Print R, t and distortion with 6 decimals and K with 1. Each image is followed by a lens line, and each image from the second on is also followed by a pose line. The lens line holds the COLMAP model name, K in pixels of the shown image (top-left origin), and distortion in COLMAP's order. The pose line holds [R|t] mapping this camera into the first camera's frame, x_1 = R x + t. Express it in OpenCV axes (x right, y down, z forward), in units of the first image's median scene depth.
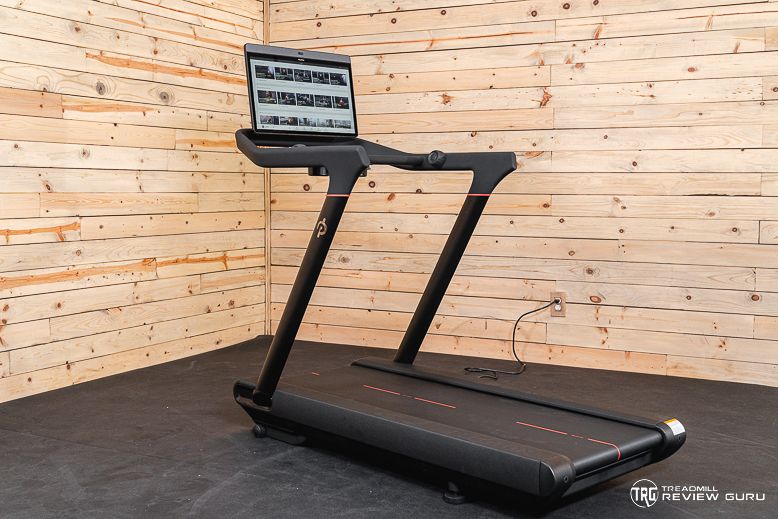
lens RADIAL K [[944.8, 0, 381.0], [0, 944.8, 256.0], [0, 0, 1]] dist [0.031629, 0.000000]
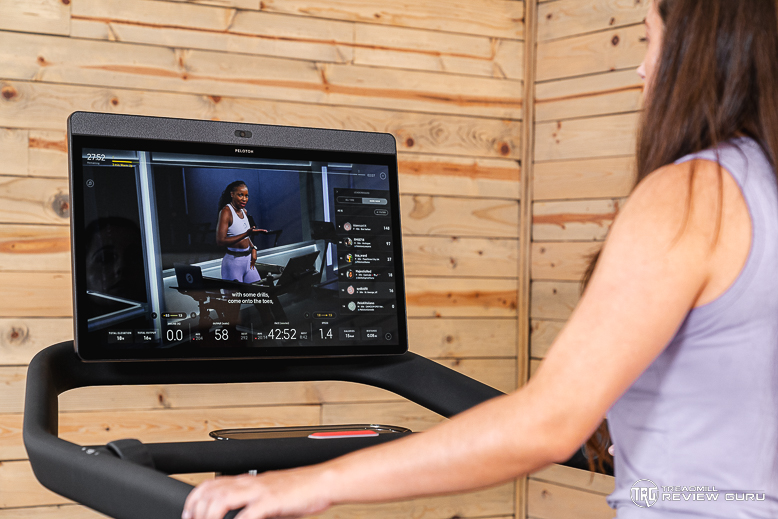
lens RADIAL K [[1517.7, 0, 393.6], [0, 1517.7, 260.3], [0, 0, 1]] dist [0.016193, 0.000000]
pose [[0.852522, 0.007240, -0.522642, 0.301225], [-0.052763, 0.995989, -0.072269, -0.107731], [0.520022, 0.089187, 0.849484, 0.445686]]
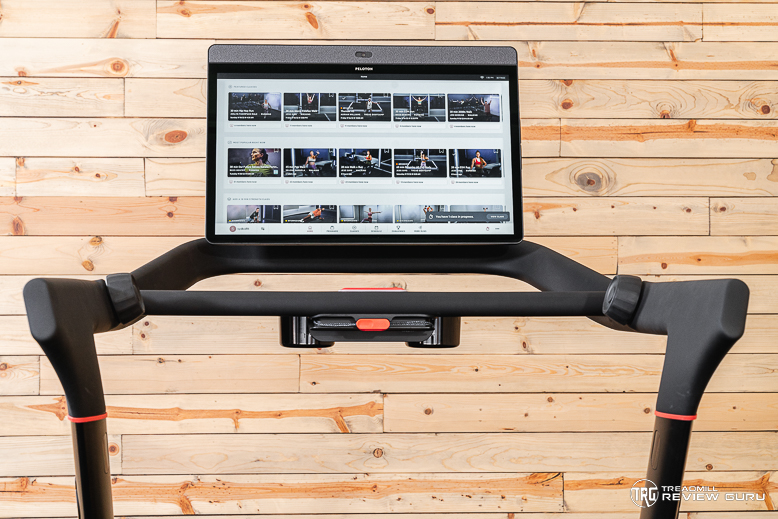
lens RADIAL K [[1290.0, 0, 390.4], [0, 1290.0, 263.6], [0, 0, 1]] dist [-0.006417, 0.000000]
pose [[0.495103, -0.043099, -0.867765, 0.435449], [-0.060419, 0.994643, -0.083873, -0.059130], [0.866731, 0.093955, 0.489847, 0.634637]]
